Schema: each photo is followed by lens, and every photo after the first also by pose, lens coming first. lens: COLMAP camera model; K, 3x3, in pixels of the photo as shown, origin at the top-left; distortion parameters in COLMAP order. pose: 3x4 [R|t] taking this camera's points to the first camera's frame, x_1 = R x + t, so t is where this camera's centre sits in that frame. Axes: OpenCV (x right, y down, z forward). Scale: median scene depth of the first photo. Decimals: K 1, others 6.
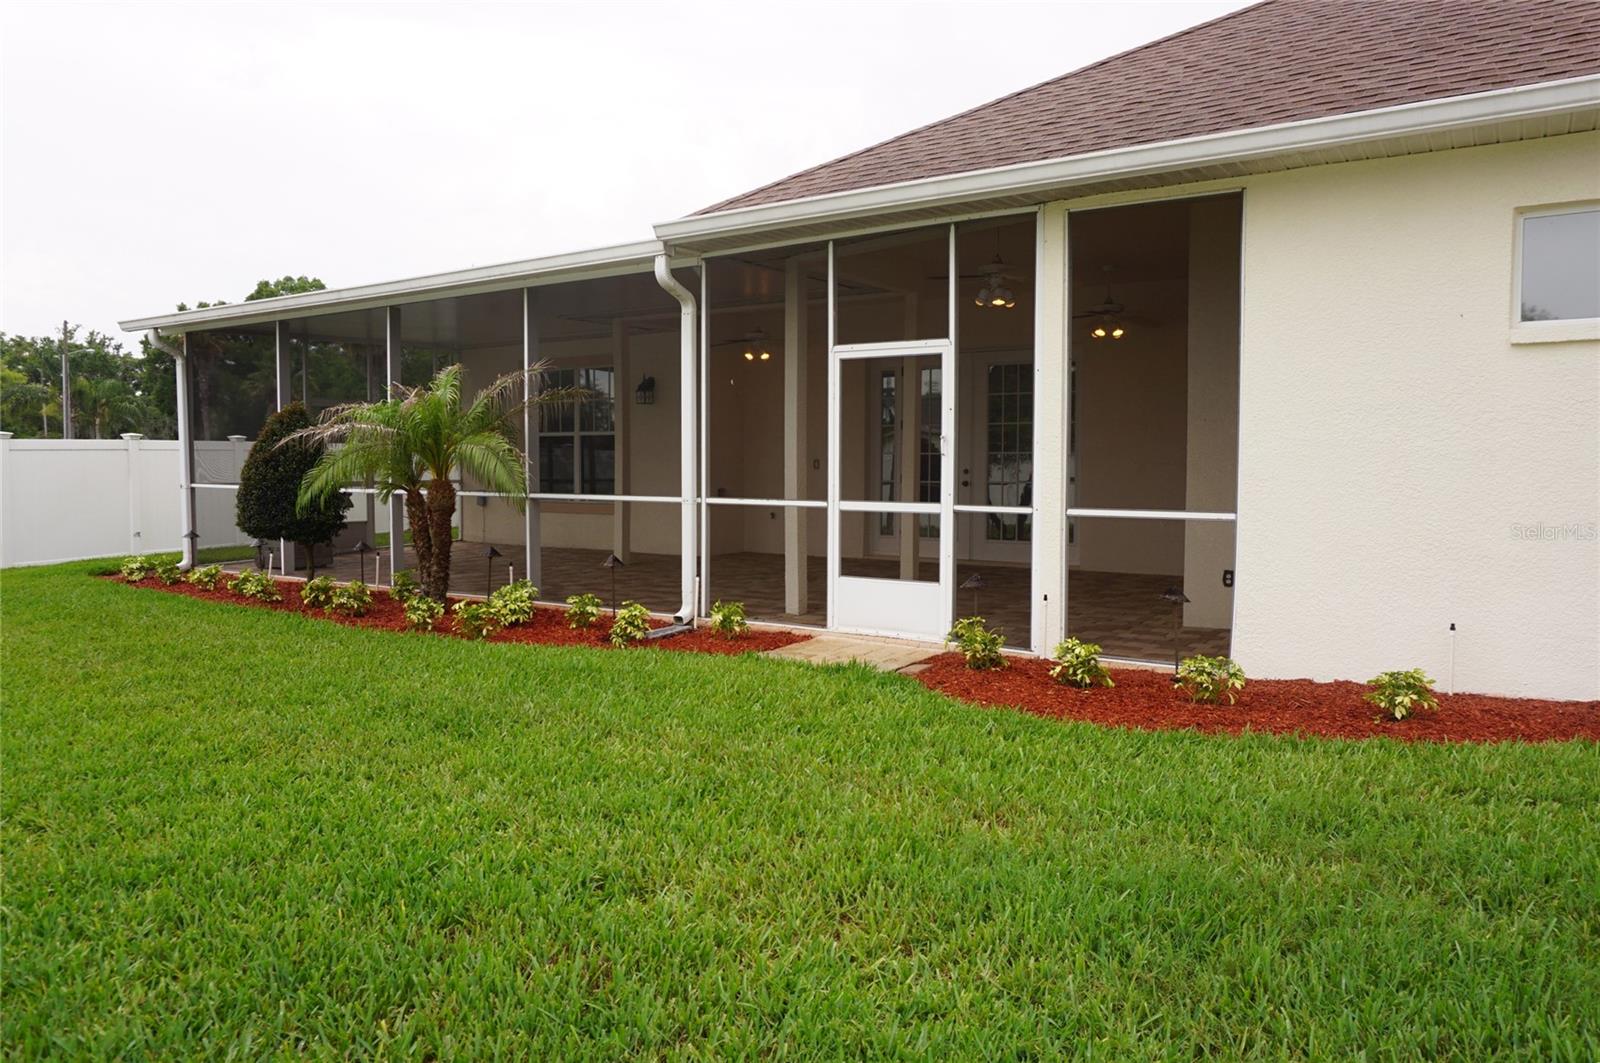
lens RADIAL K [[1134.0, 0, 800.0], [0, 1134.0, 531.5], [0, 0, 1]] dist [0.005148, 0.005298]
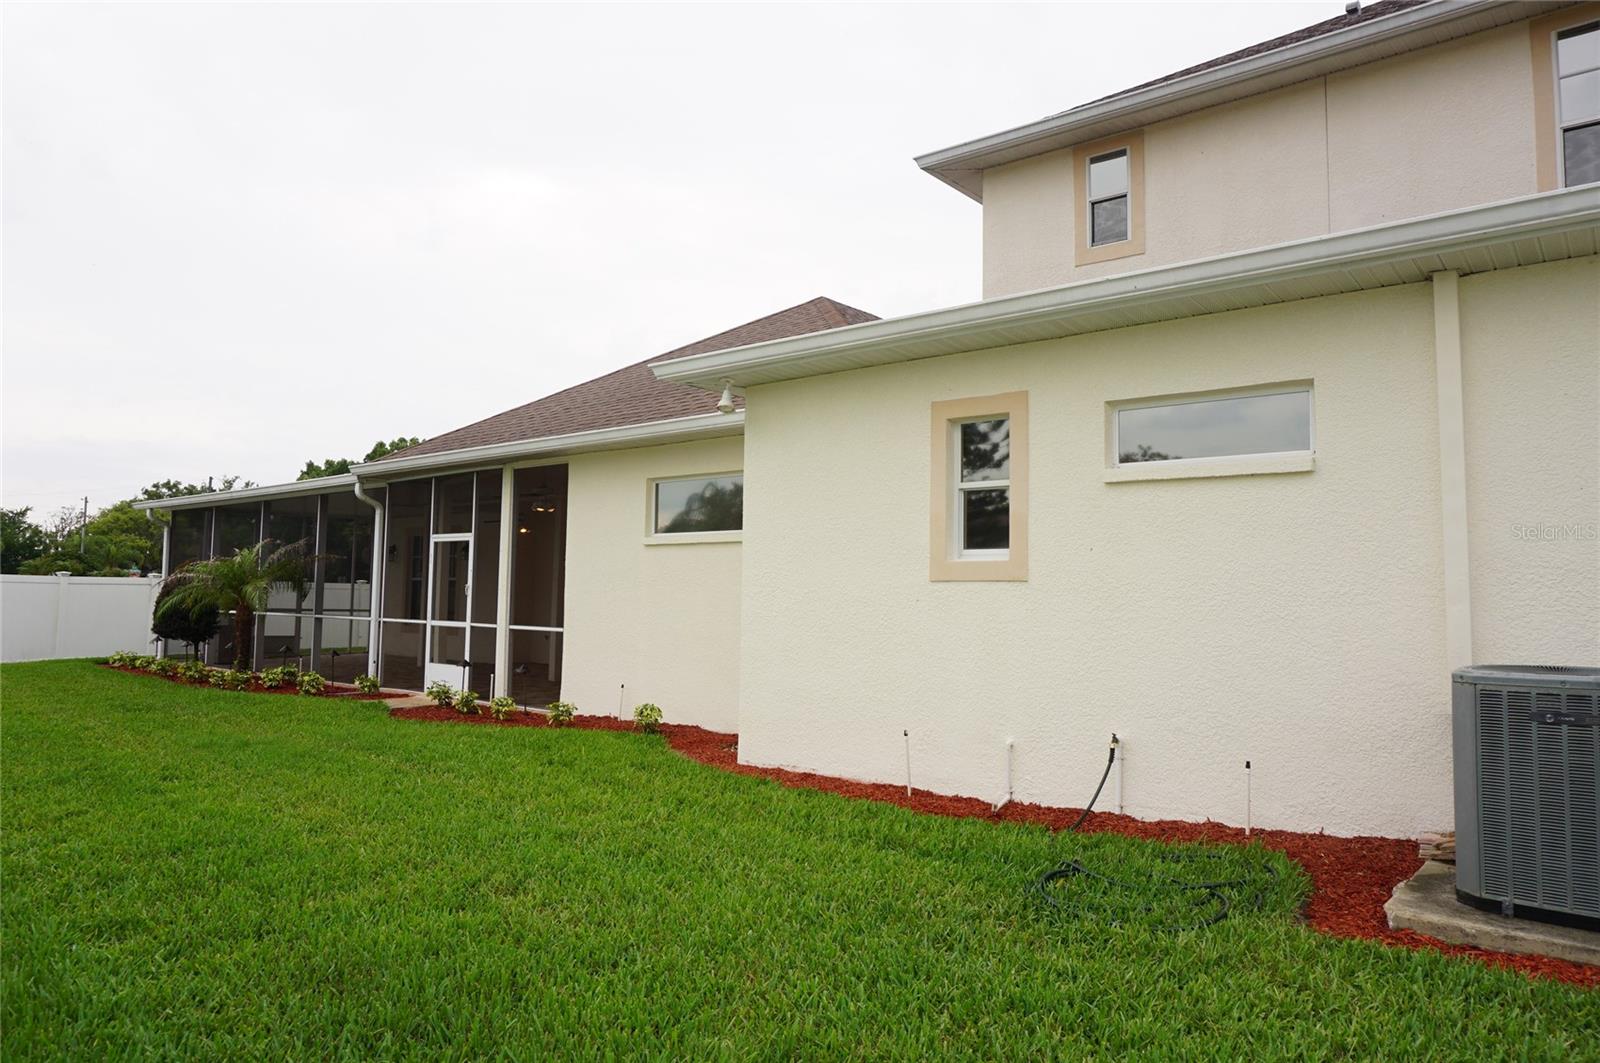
lens RADIAL K [[1134.0, 0, 800.0], [0, 1134.0, 531.5], [0, 0, 1]] dist [0.005148, 0.005298]
pose [[0.992976, 0.014420, -0.117432, 0.790297], [-0.029505, 0.991367, -0.127757, 0.044458], [0.114576, 0.130324, 0.984829, -0.690465]]
